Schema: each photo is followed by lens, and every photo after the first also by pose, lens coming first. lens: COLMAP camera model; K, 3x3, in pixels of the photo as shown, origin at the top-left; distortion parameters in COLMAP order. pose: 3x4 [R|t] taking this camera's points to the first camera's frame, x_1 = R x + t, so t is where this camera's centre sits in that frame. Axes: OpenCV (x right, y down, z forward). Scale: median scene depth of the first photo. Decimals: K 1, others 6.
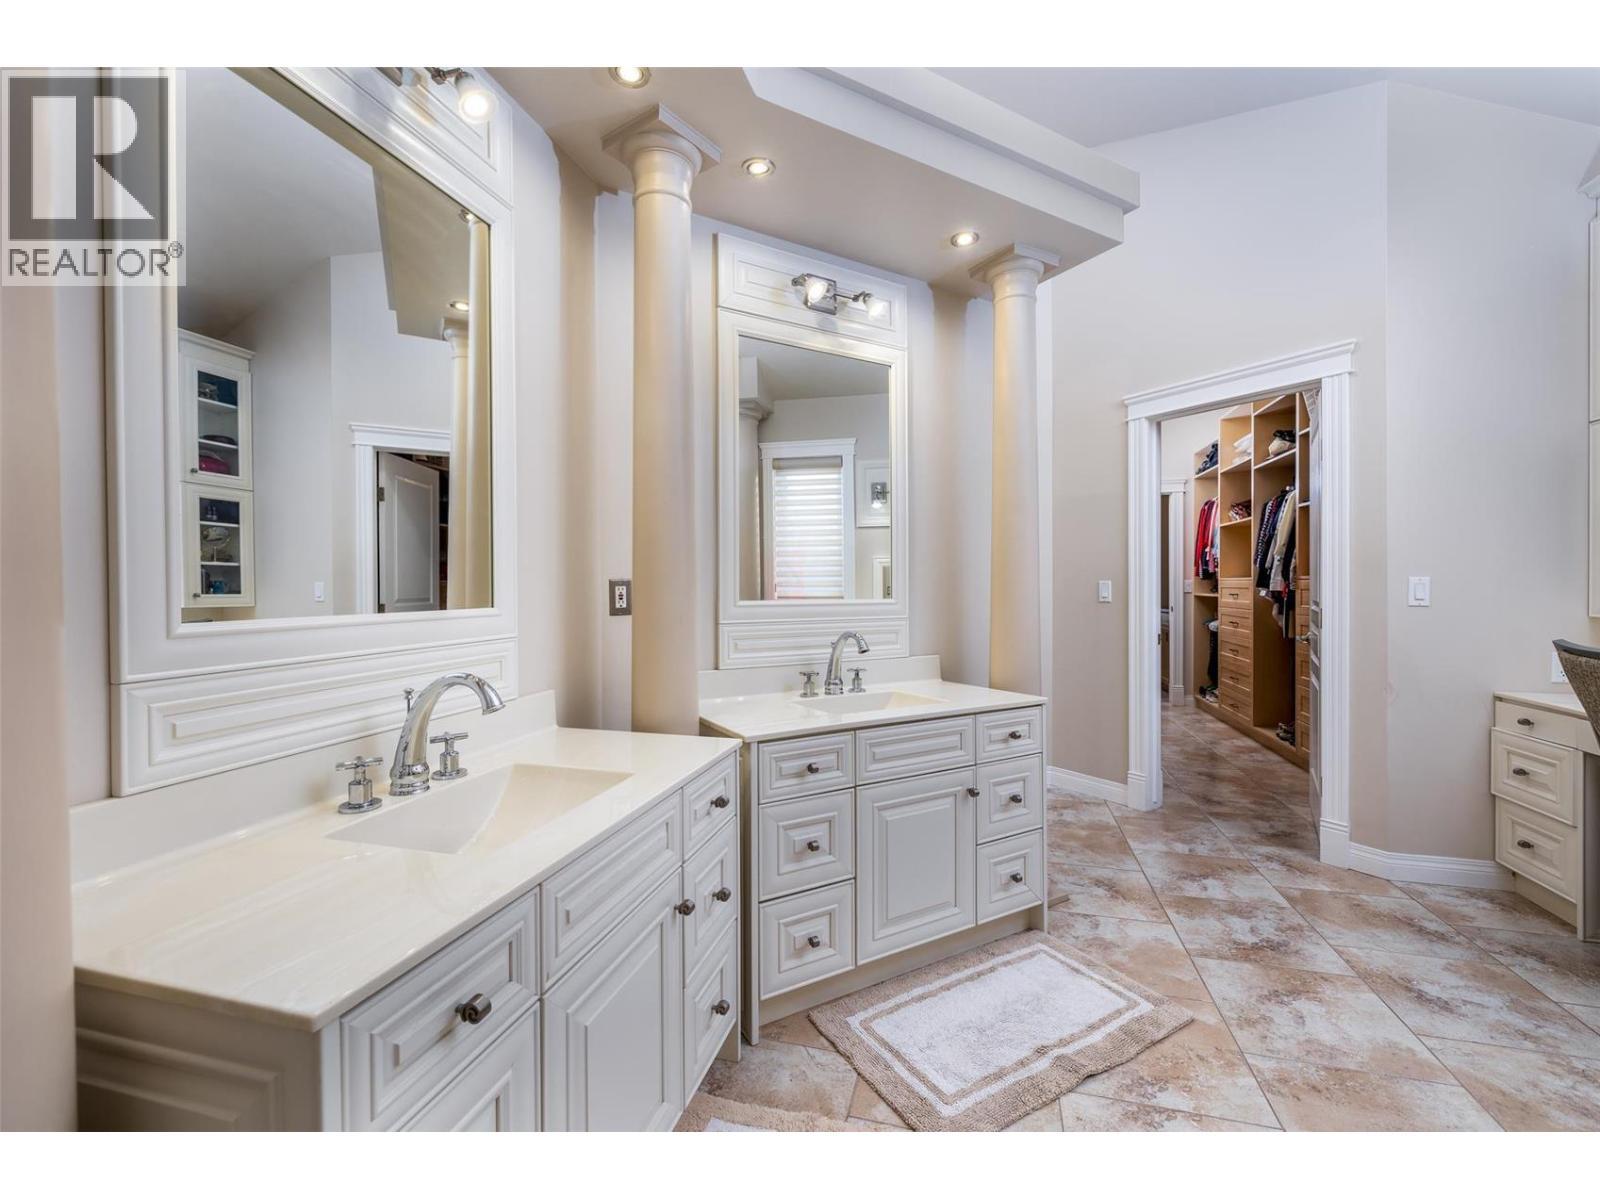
lens RADIAL K [[673.4, 0, 795.9], [0, 673.4, 586.9], [0, 0, 1]] dist [-0.000530, -0.000003]
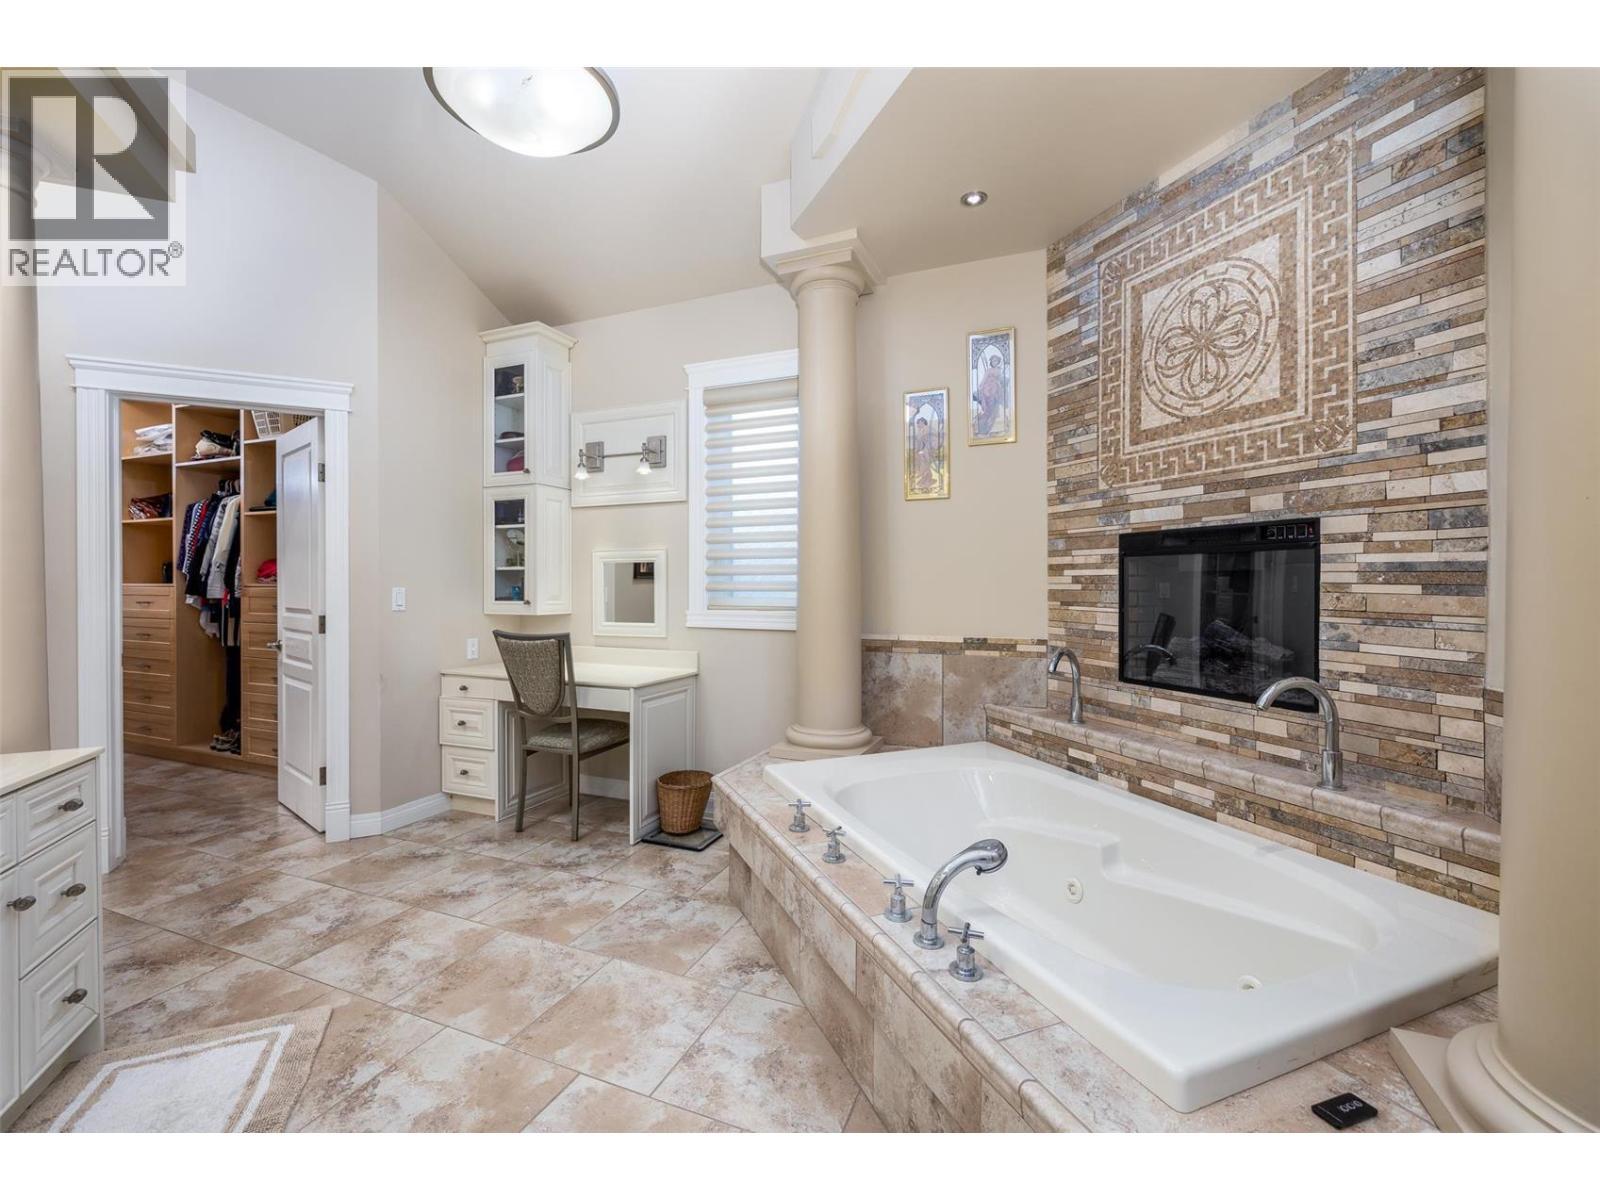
lens RADIAL K [[673.4, 0, 795.9], [0, 673.4, 586.9], [0, 0, 1]] dist [-0.000530, -0.000003]
pose [[0.121450, 0.005035, 0.992585, -0.271314], [0.000487, 0.999987, -0.005132, -0.009520], [-0.992597, 0.001107, 0.121446, 0.112260]]
